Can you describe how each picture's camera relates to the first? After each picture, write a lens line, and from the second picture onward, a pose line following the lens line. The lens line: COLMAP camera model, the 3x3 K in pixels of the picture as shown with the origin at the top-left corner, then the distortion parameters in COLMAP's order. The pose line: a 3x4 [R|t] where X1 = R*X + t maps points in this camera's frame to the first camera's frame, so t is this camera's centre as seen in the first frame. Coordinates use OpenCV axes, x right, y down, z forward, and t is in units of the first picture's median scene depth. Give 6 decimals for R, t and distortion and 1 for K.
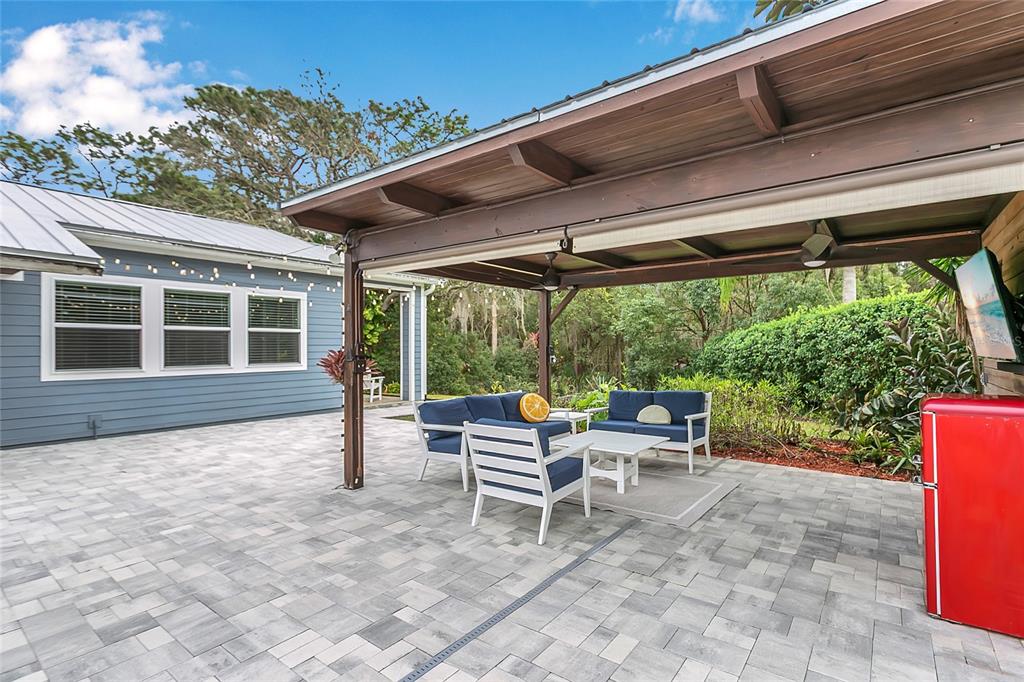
lens RADIAL K [[491.8, 0, 511.9], [0, 491.8, 341.3], [0, 0, 1]] dist [-0.005547, 0.000012]
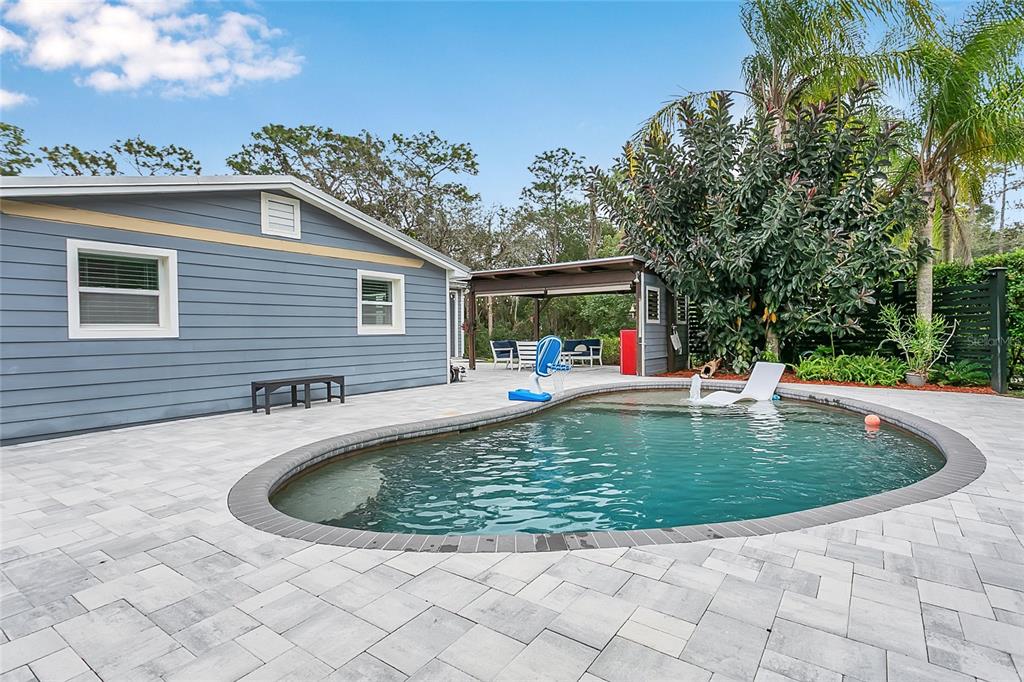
lens RADIAL K [[491.8, 0, 512.9], [0, 491.8, 338.6], [0, 0, 1]] dist [-0.005547, 0.000012]
pose [[0.999352, -0.002681, 0.035882, -0.027334], [0.001817, 0.999708, 0.024087, 0.006866], [-0.035936, -0.024006, 0.999066, -0.276126]]
